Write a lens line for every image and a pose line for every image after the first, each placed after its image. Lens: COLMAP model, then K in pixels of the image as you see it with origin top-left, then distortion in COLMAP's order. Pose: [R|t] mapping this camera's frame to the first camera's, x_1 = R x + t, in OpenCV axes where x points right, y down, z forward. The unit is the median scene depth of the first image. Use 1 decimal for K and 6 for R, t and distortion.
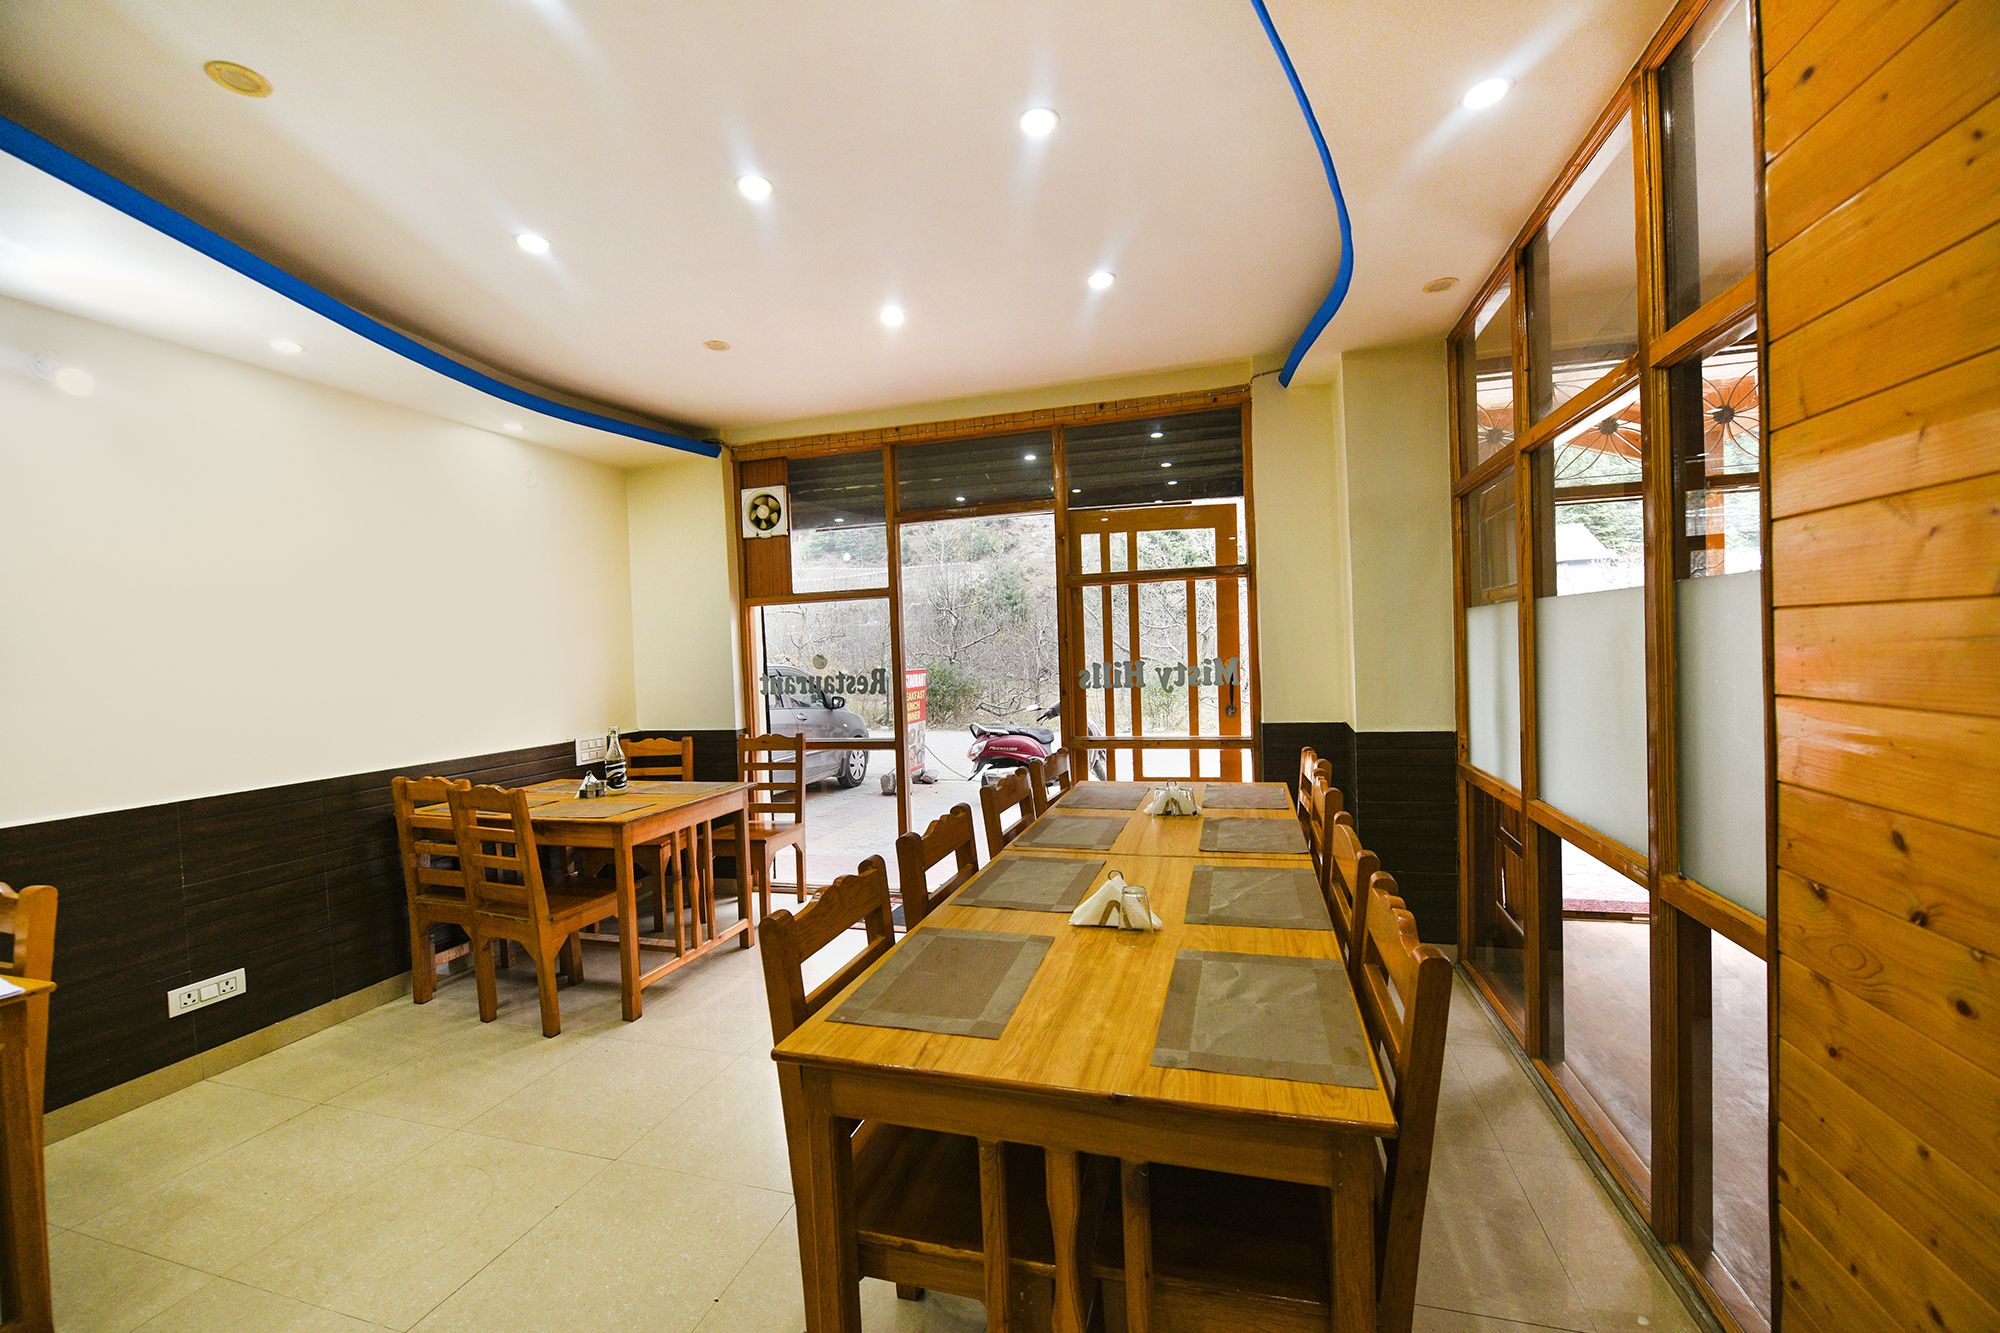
lens RADIAL K [[788.9, 0, 1000.0], [0, 788.9, 666.5], [0, 0, 1]] dist [-0.008238, -0.000699]
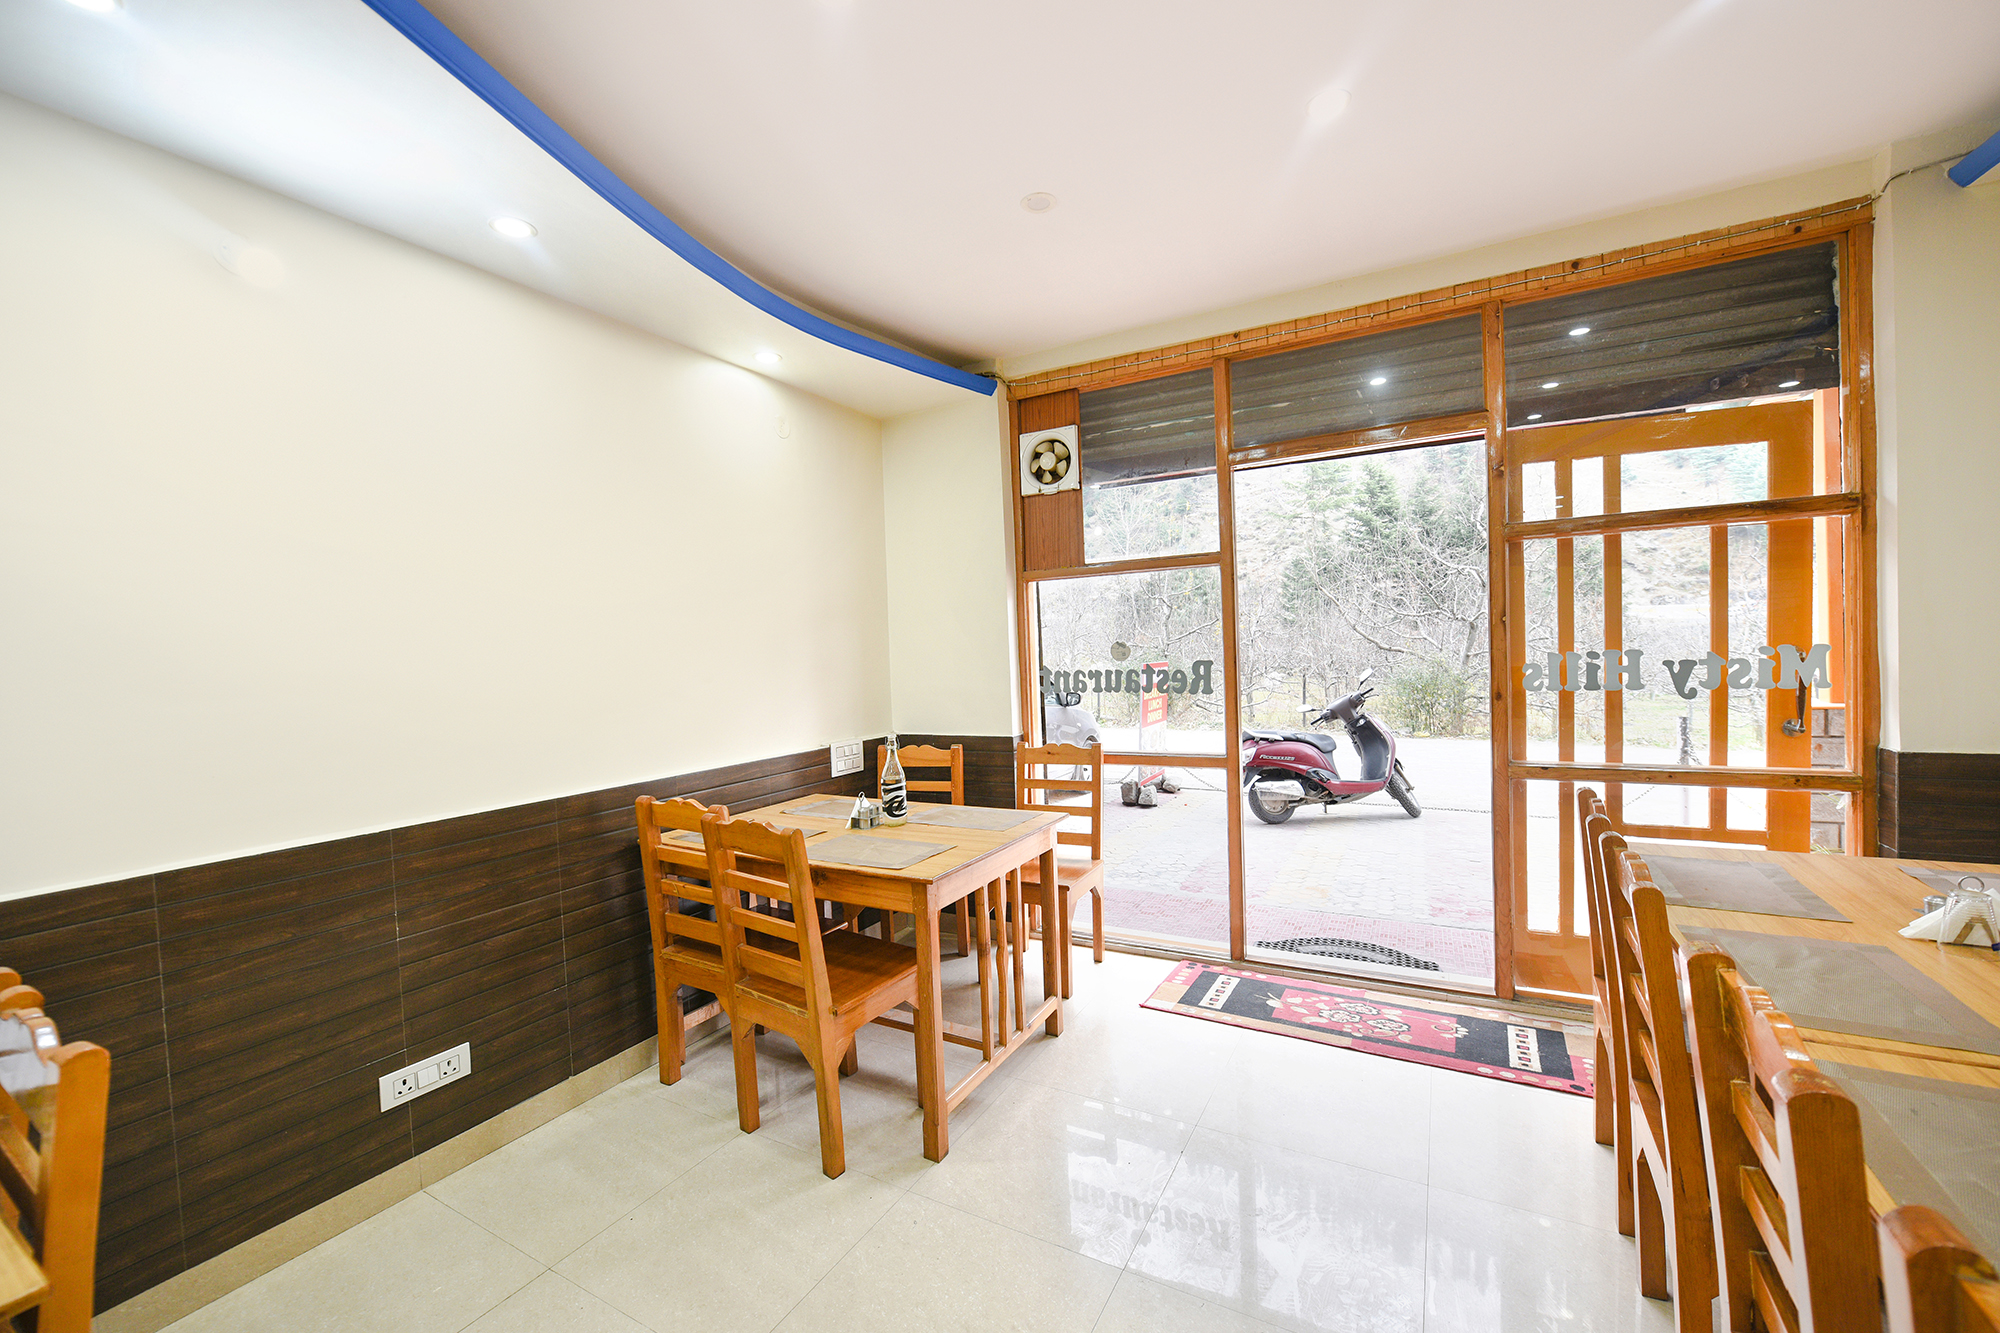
lens RADIAL K [[788.9, 0, 1000.0], [0, 788.9, 666.5], [0, 0, 1]] dist [-0.008238, -0.000699]
pose [[0.975346, 0.005336, -0.220617, -0.190557], [-0.003460, 0.999955, 0.008887, 0.002739], [0.220655, -0.007904, 0.975320, 0.242010]]
